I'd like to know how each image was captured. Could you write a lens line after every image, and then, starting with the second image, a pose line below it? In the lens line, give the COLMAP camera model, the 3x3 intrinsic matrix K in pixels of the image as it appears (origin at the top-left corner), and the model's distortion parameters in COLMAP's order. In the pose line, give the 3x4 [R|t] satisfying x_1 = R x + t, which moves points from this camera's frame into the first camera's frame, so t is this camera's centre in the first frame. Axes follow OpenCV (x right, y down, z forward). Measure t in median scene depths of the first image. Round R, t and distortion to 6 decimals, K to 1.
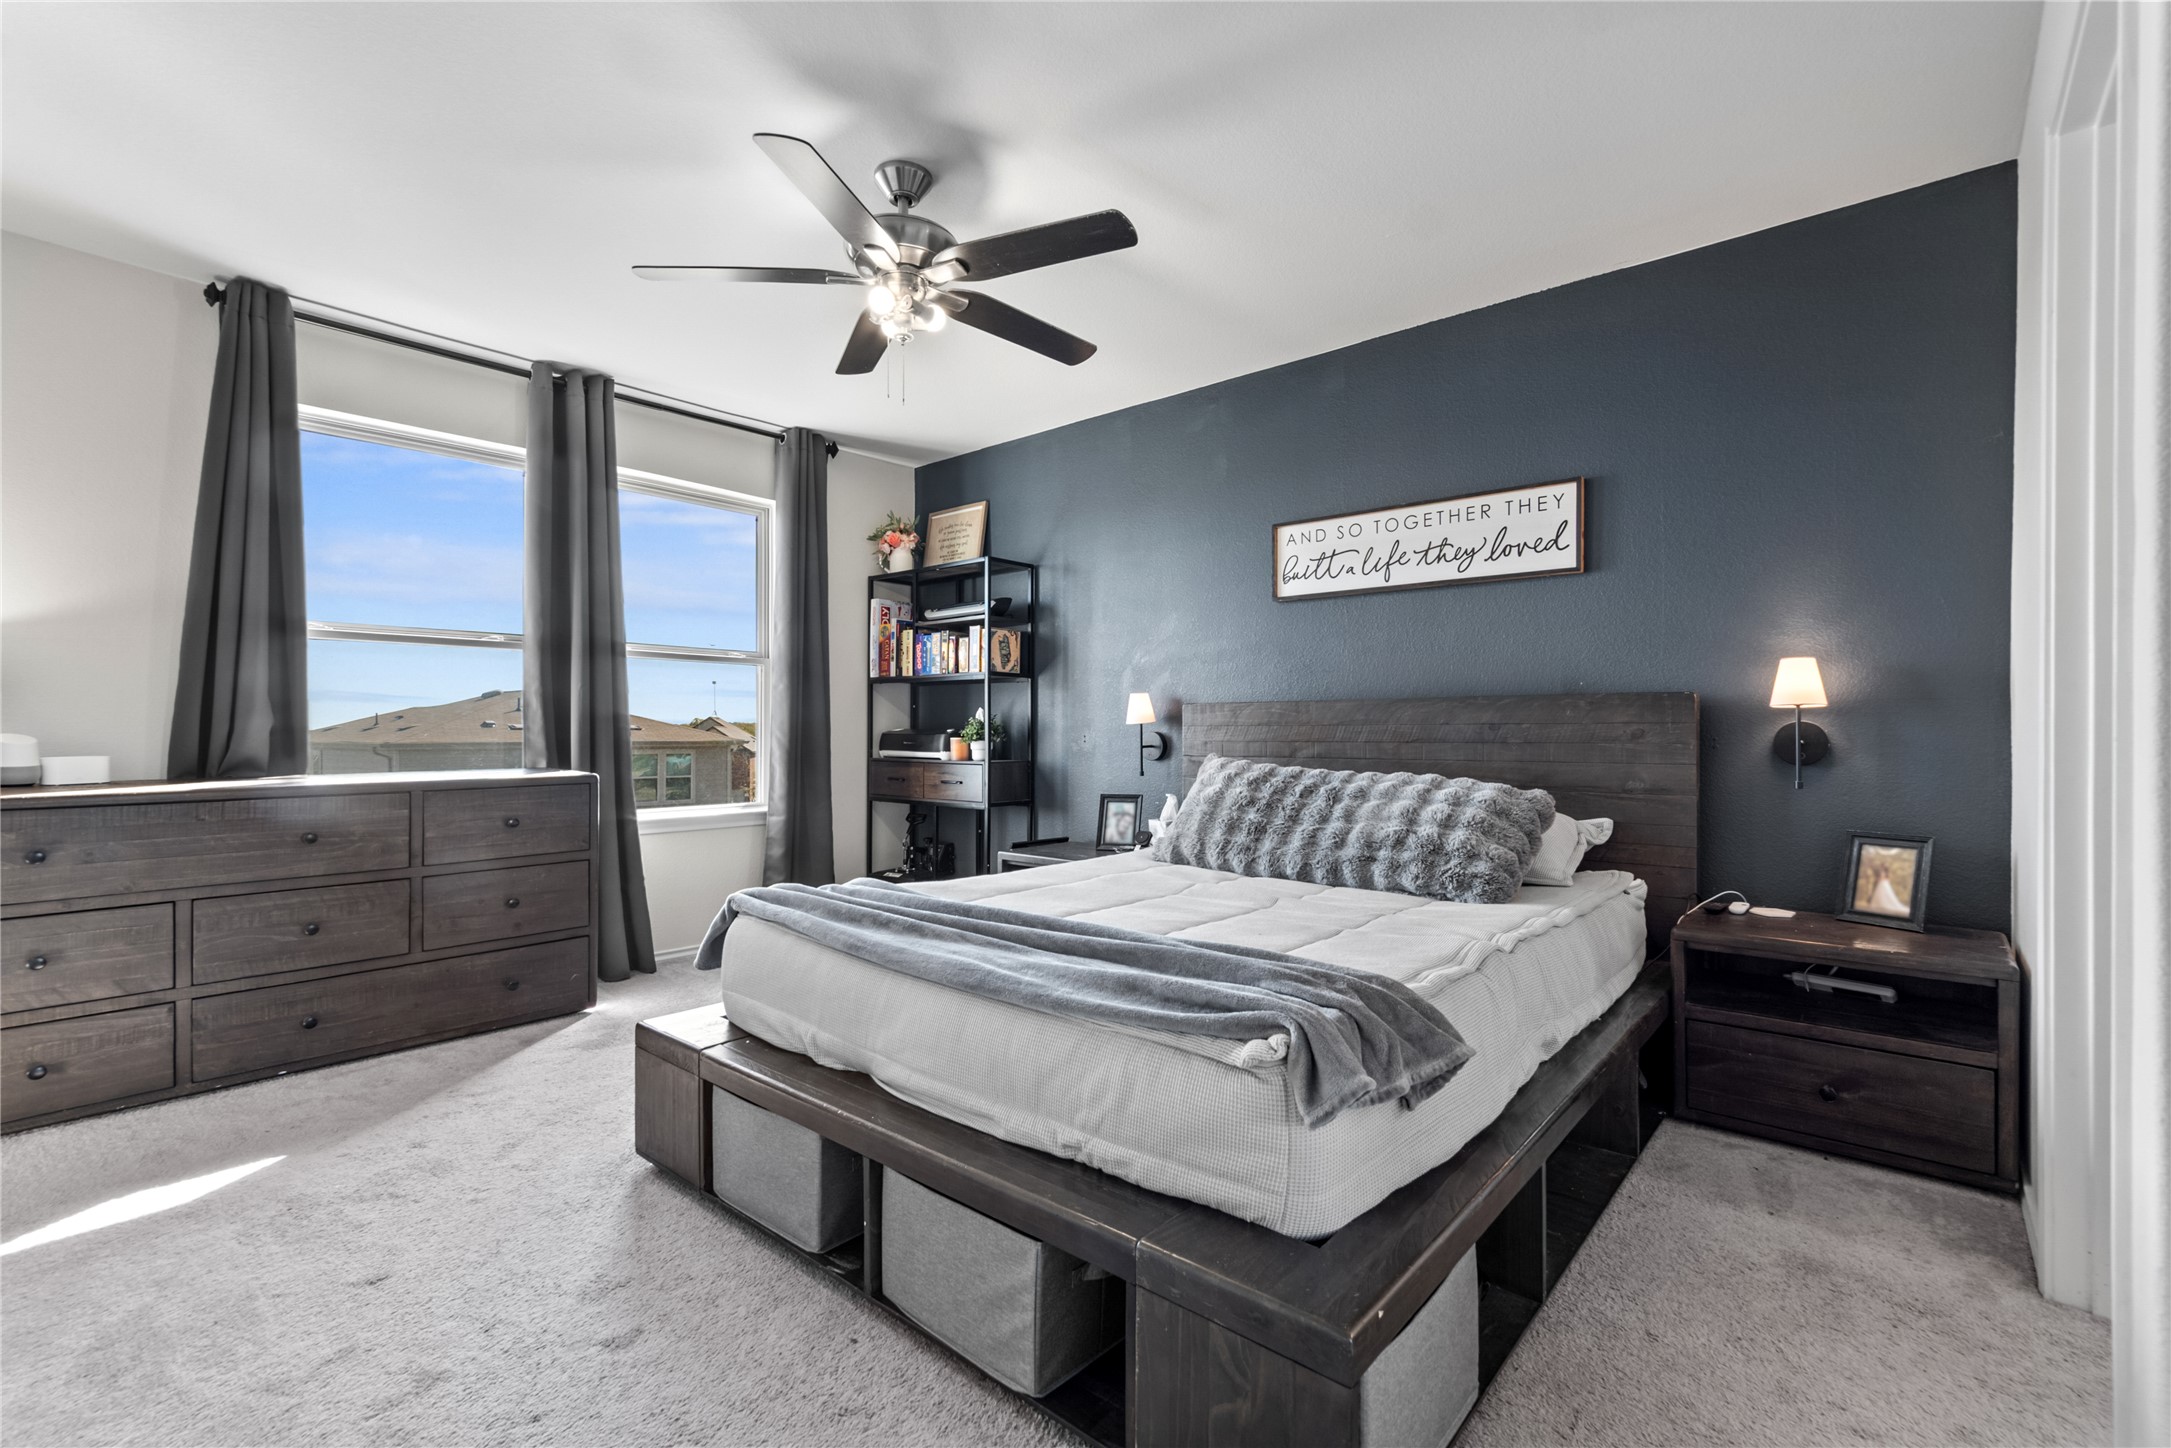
lens RADIAL K [[966.7, 0, 1086.1], [0, 966.7, 732.0], [0, 0, 1]] dist [-0.000800, -0.000075]
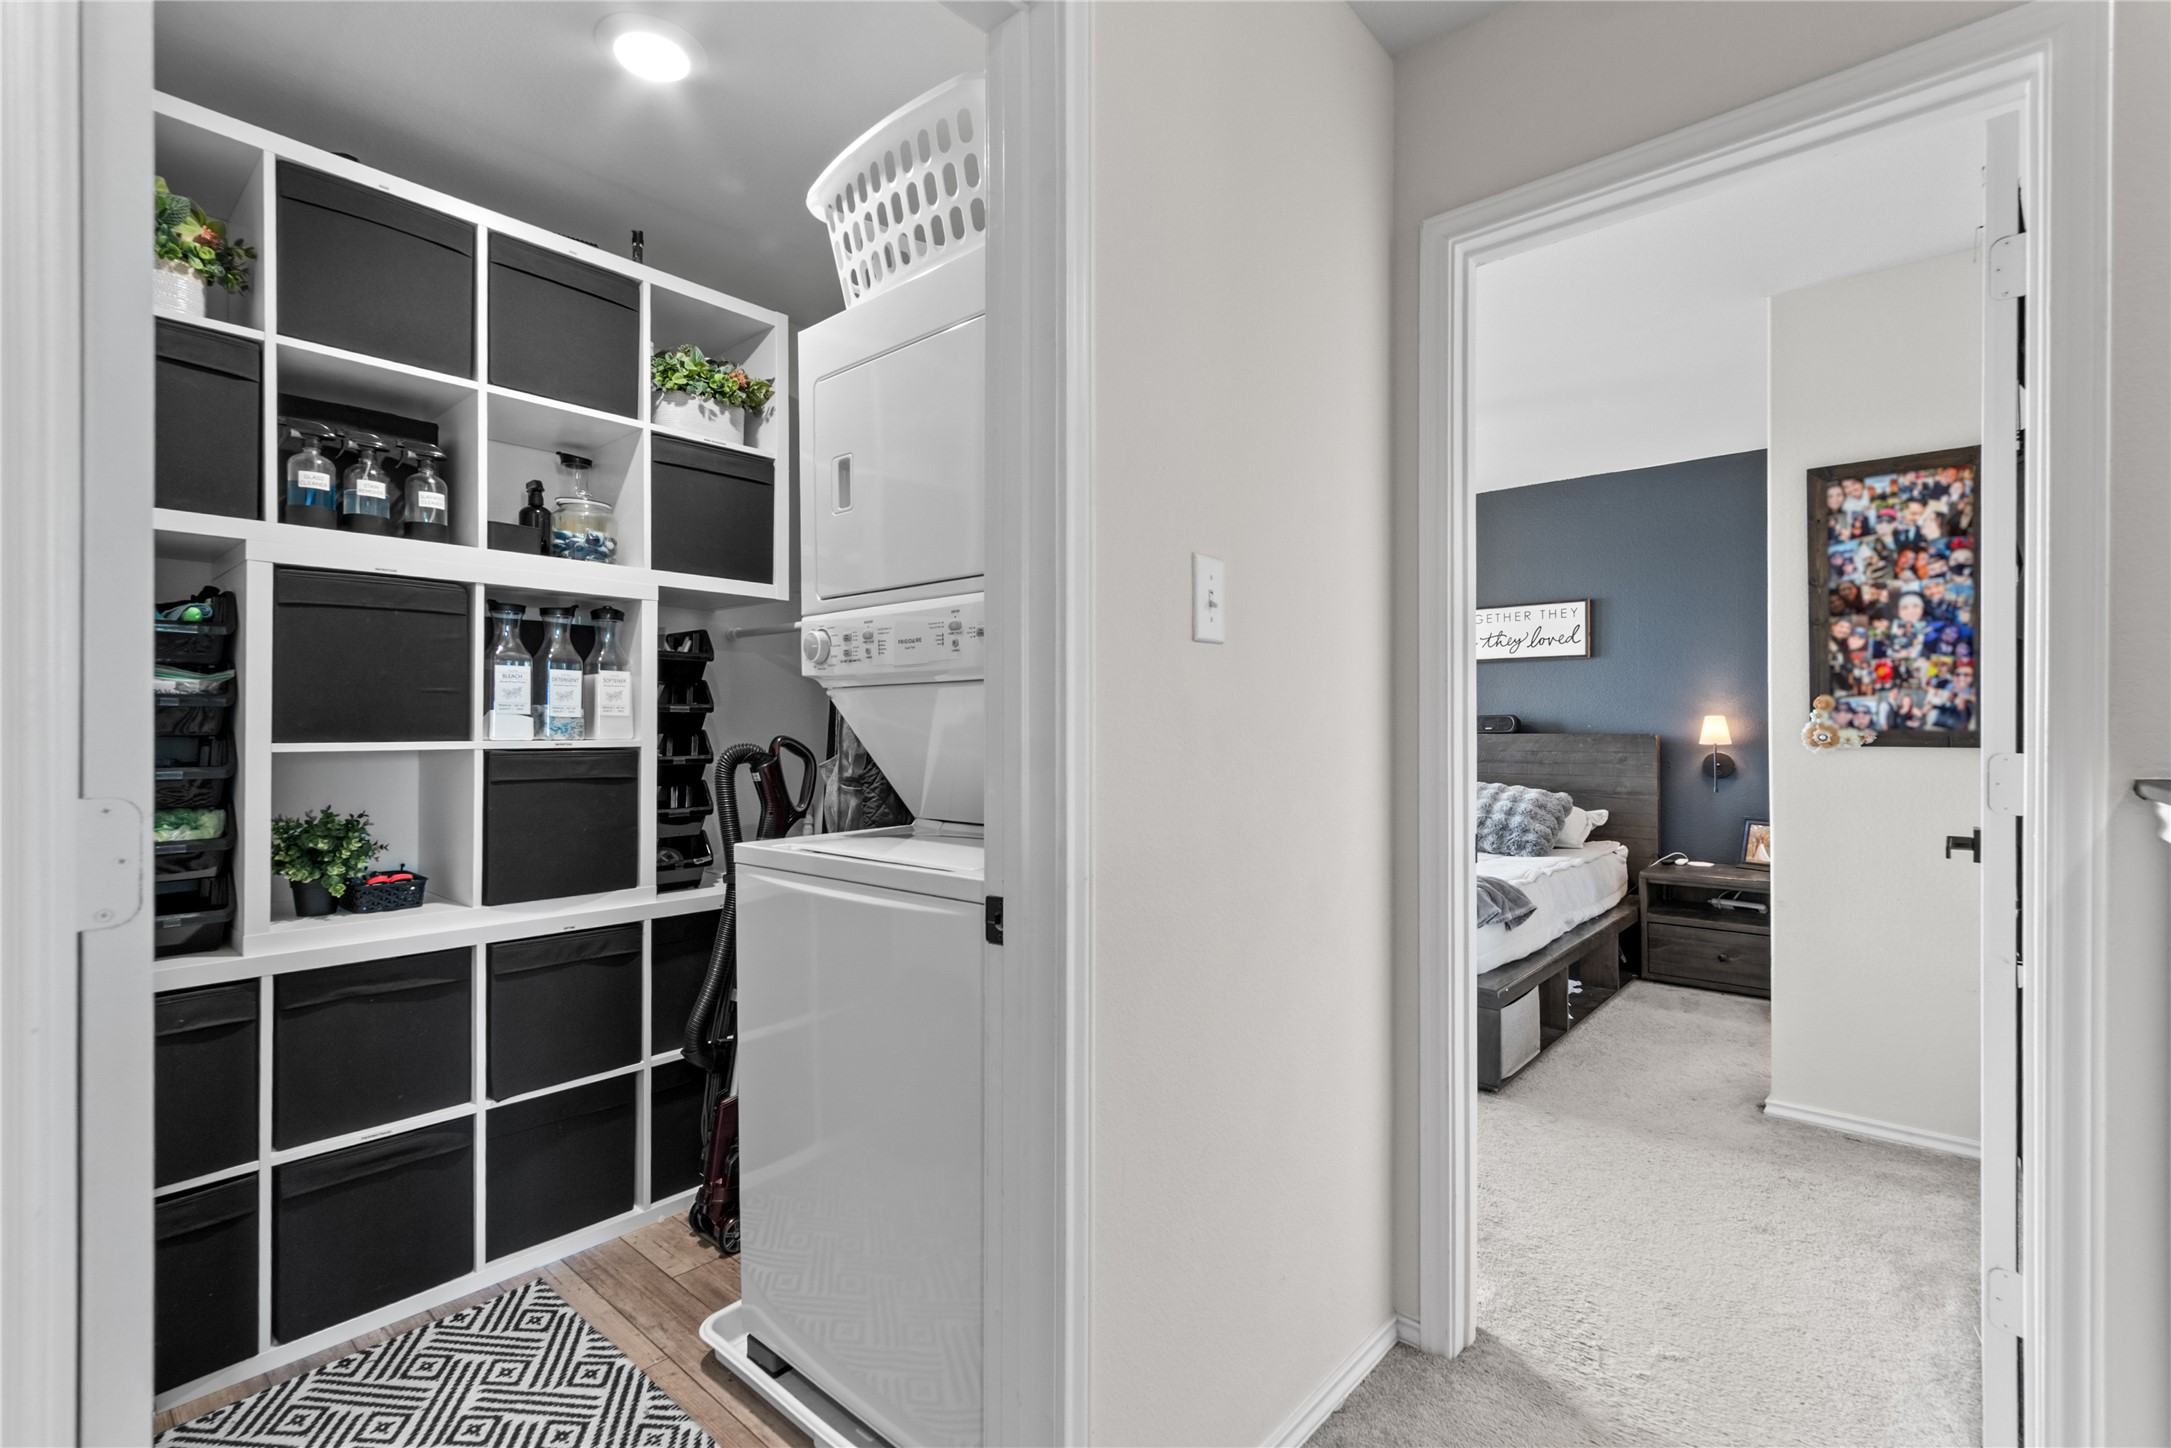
lens RADIAL K [[966.7, 0, 1085.6], [0, 966.7, 721.9], [0, 0, 1]] dist [-0.000800, -0.000075]
pose [[0.999840, -0.002256, -0.017726, -0.347619], [0.002103, 0.999960, -0.008681, -0.053109], [0.017745, 0.008643, 0.999805, -0.730132]]
